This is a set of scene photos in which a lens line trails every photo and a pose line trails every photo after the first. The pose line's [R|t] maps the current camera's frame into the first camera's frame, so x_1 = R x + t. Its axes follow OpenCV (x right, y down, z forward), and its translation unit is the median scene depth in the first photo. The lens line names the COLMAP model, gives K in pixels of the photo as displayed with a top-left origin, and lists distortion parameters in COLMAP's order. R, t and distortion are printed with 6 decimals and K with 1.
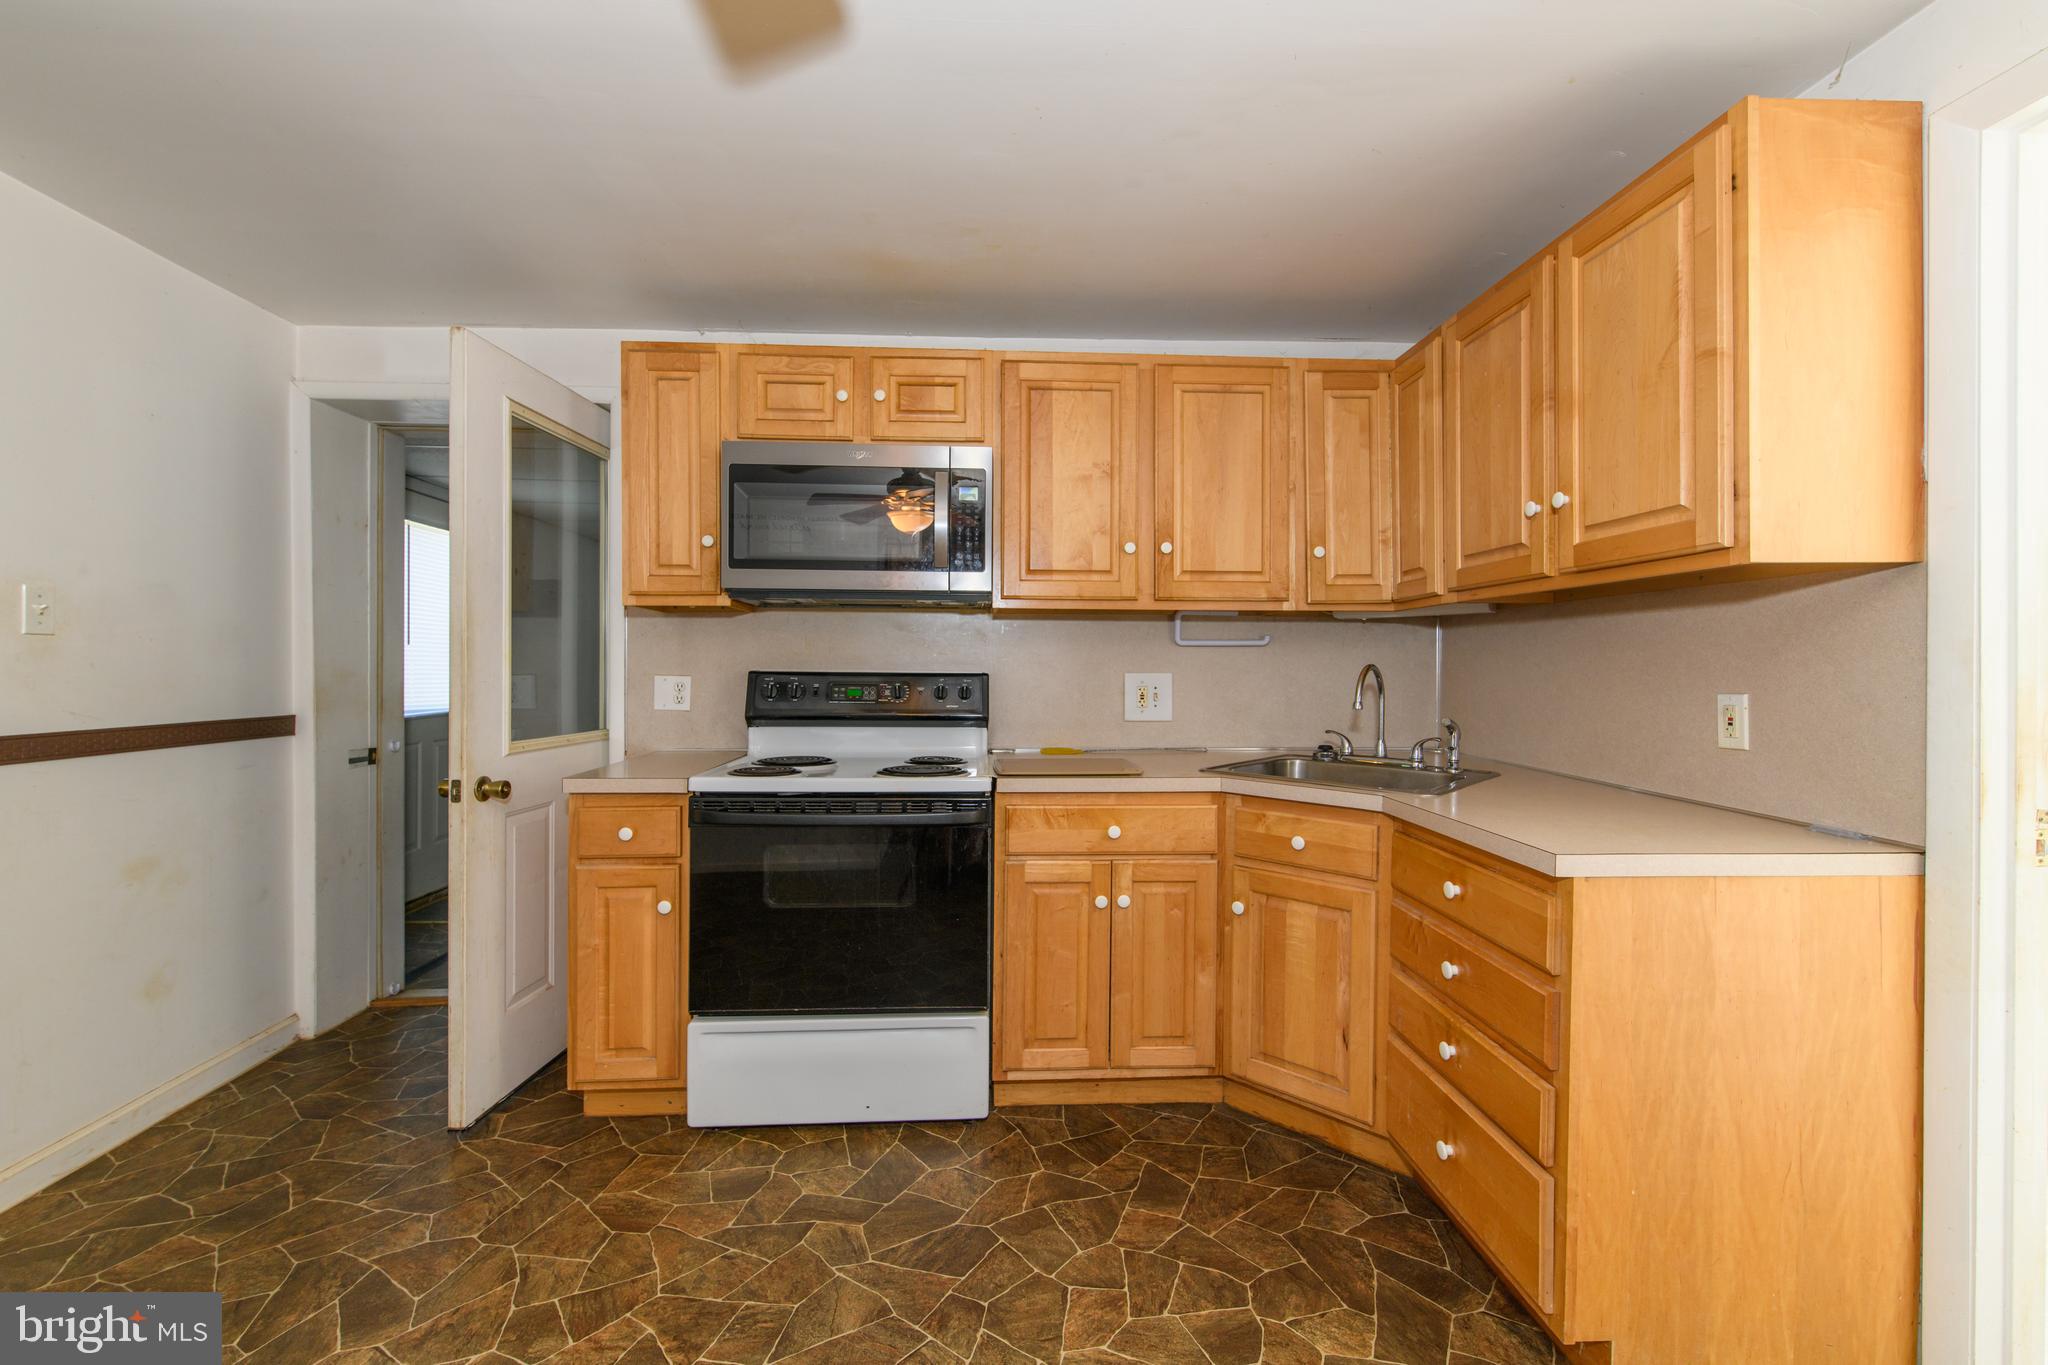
lens RADIAL K [[900.5, 0, 1020.7], [0, 900.5, 674.1], [0, 0, 1]] dist [-0.000668, -0.000363]
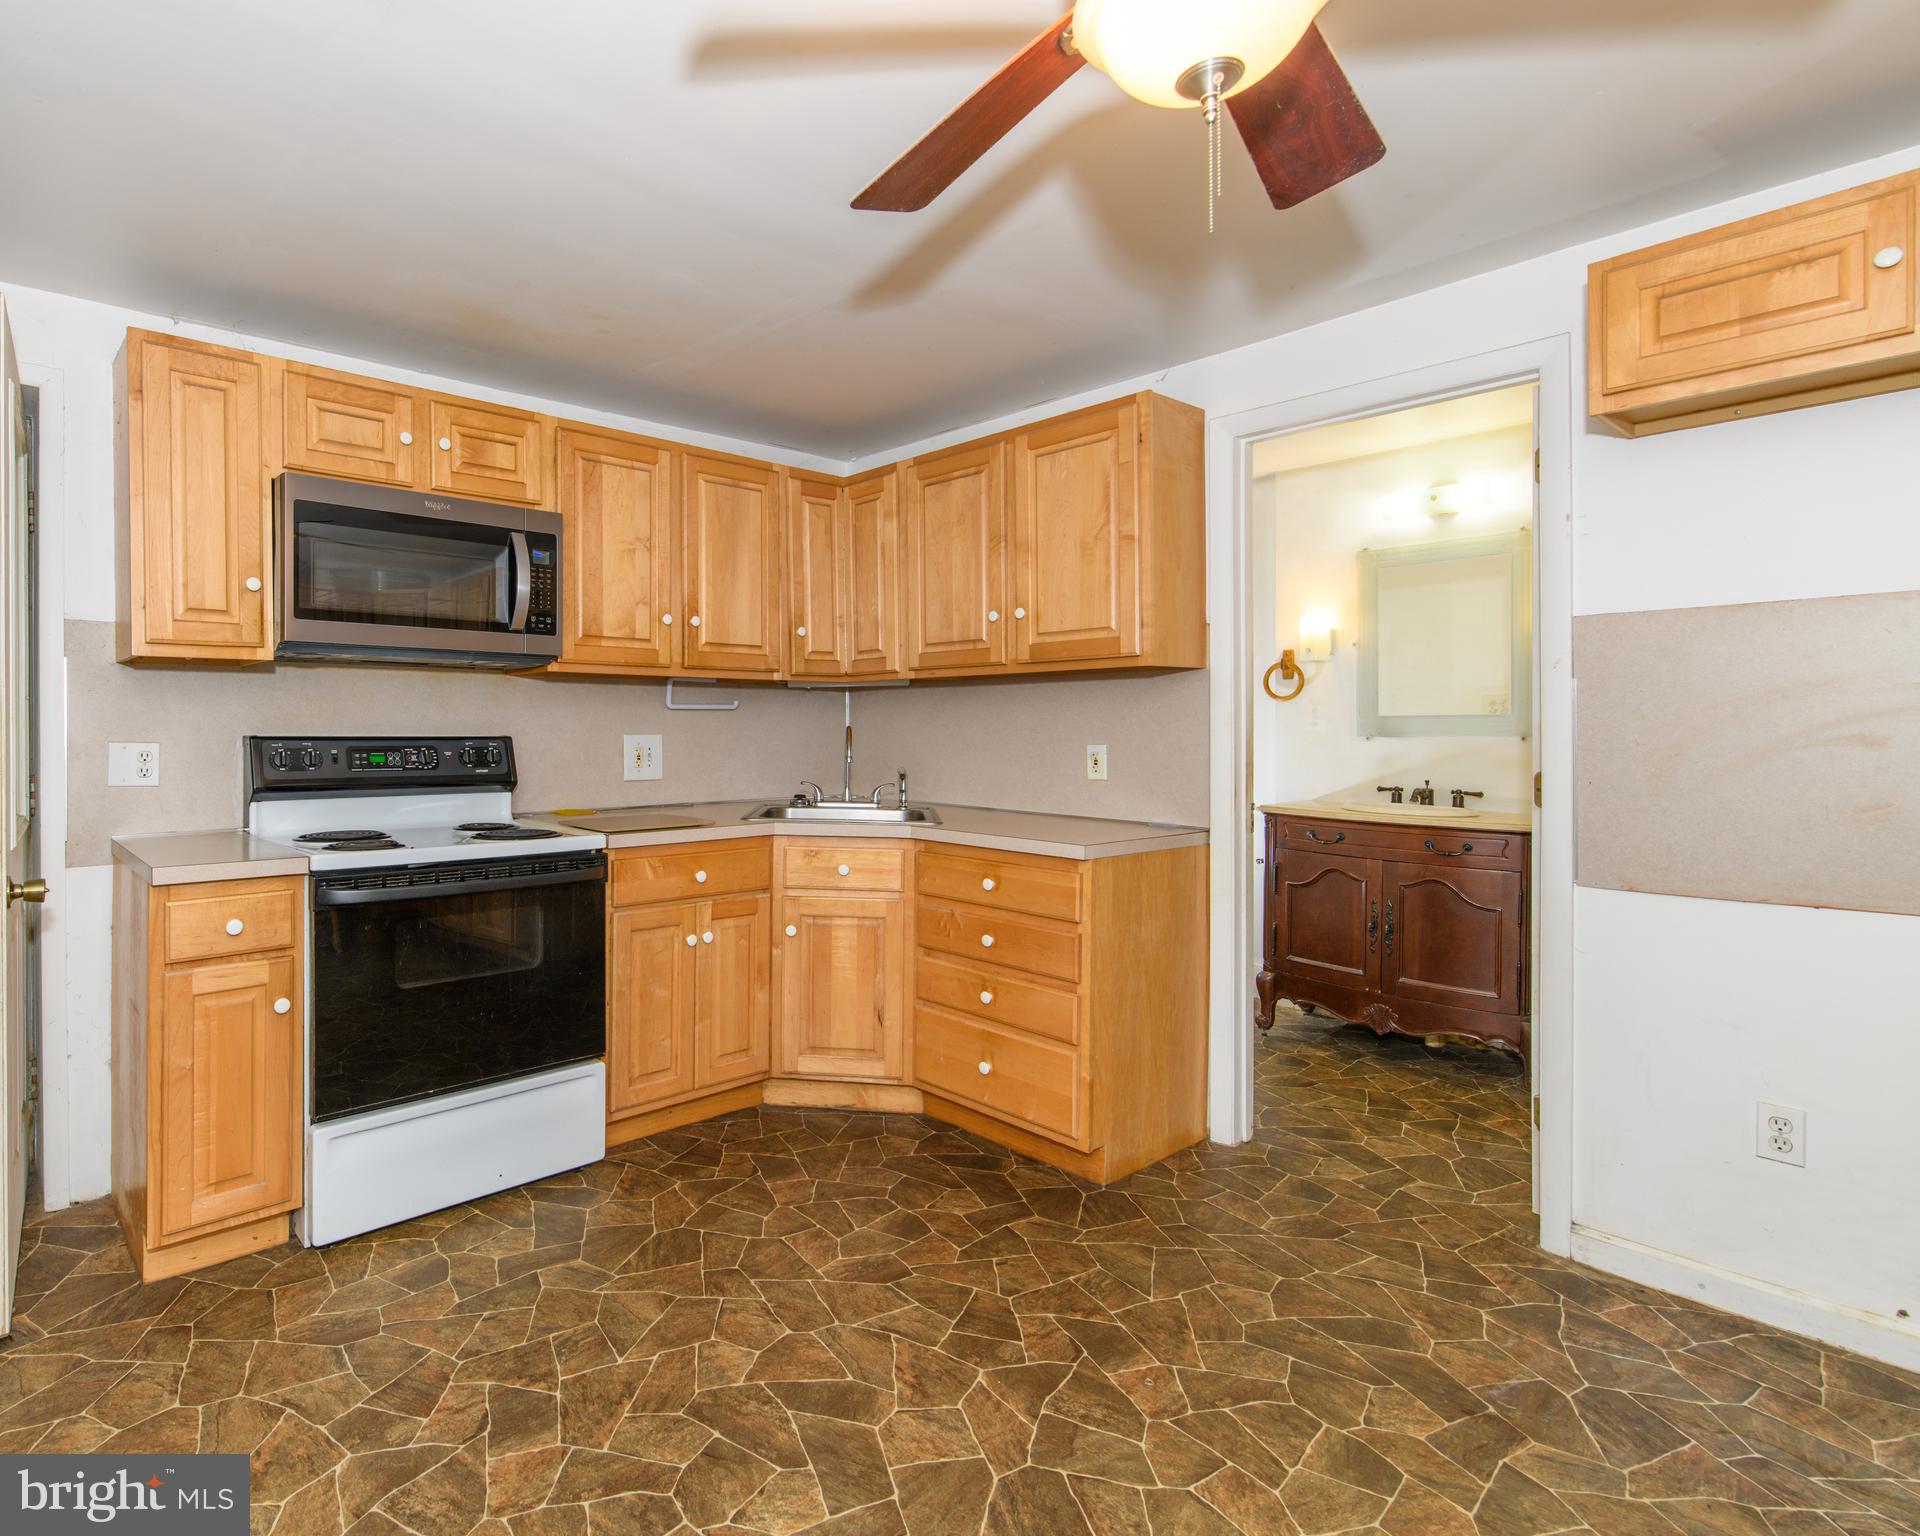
lens RADIAL K [[889.3, 0, 927.9], [0, 889.3, 735.6], [0, 0, 1]] dist [-0.001795, -0.000588]
pose [[0.802641, -0.008751, 0.596398, -0.330163], [0.008474, 0.999959, 0.003268, -0.001200], [-0.596402, 0.002431, 0.802682, -0.056907]]
